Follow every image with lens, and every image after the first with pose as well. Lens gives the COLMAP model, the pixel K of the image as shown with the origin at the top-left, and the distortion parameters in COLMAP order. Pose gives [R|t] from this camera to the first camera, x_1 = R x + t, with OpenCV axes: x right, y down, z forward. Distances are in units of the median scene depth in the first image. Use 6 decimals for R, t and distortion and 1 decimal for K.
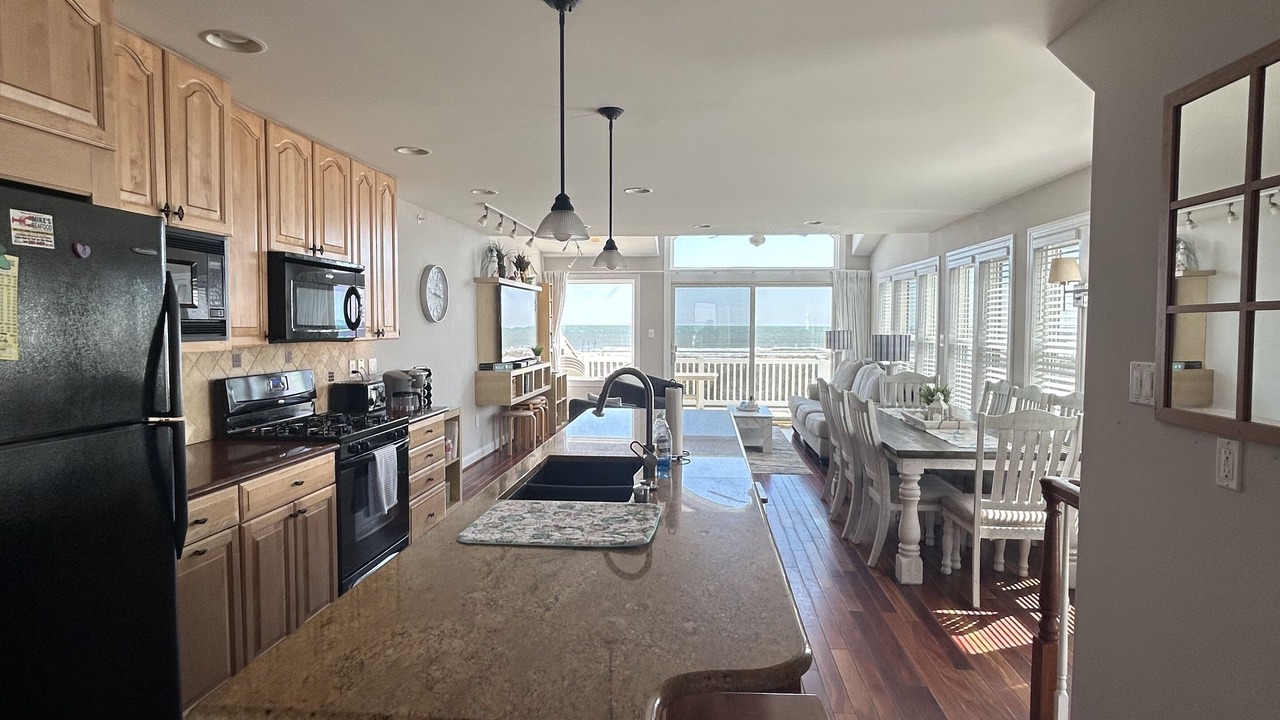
lens RADIAL K [[682.6, 0, 640.3], [0, 682.6, 362.5], [0, 0, 1]] dist [-0.002659, -0.000670]
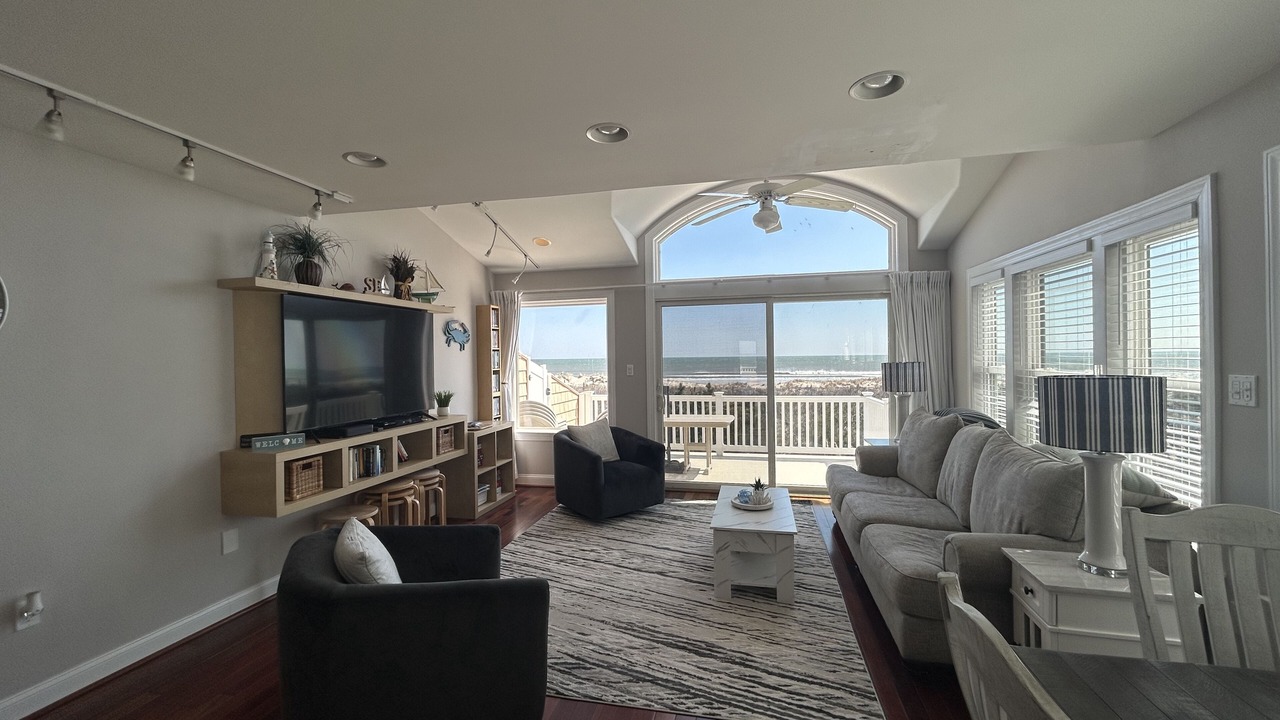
lens RADIAL K [[512.8, 0, 638.6], [0, 512.8, 360.0], [0, 0, 1]] dist [0.001105, 0.000049]
pose [[0.990280, -0.016418, -0.138113, 0.104684], [0.009620, 0.998716, -0.049742, -0.026142], [0.138752, 0.047930, 0.989167, 0.464113]]
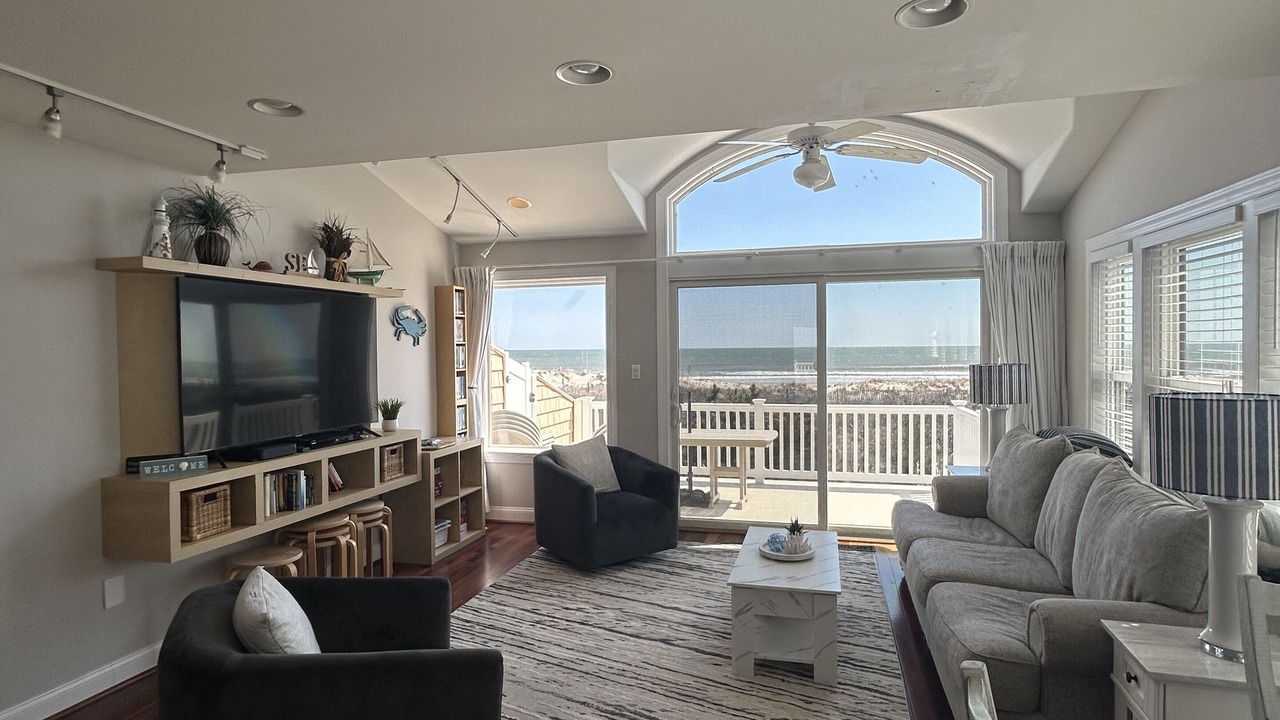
lens RADIAL K [[683.0, 0, 640.0], [0, 683.0, 360.0], [0, 0, 1]] dist [0.002343, -0.001242]
pose [[0.985085, -0.010301, -0.171761, 0.118853], [0.003888, 0.999284, -0.037630, -0.031445], [0.172026, 0.036401, 0.984420, 0.460559]]
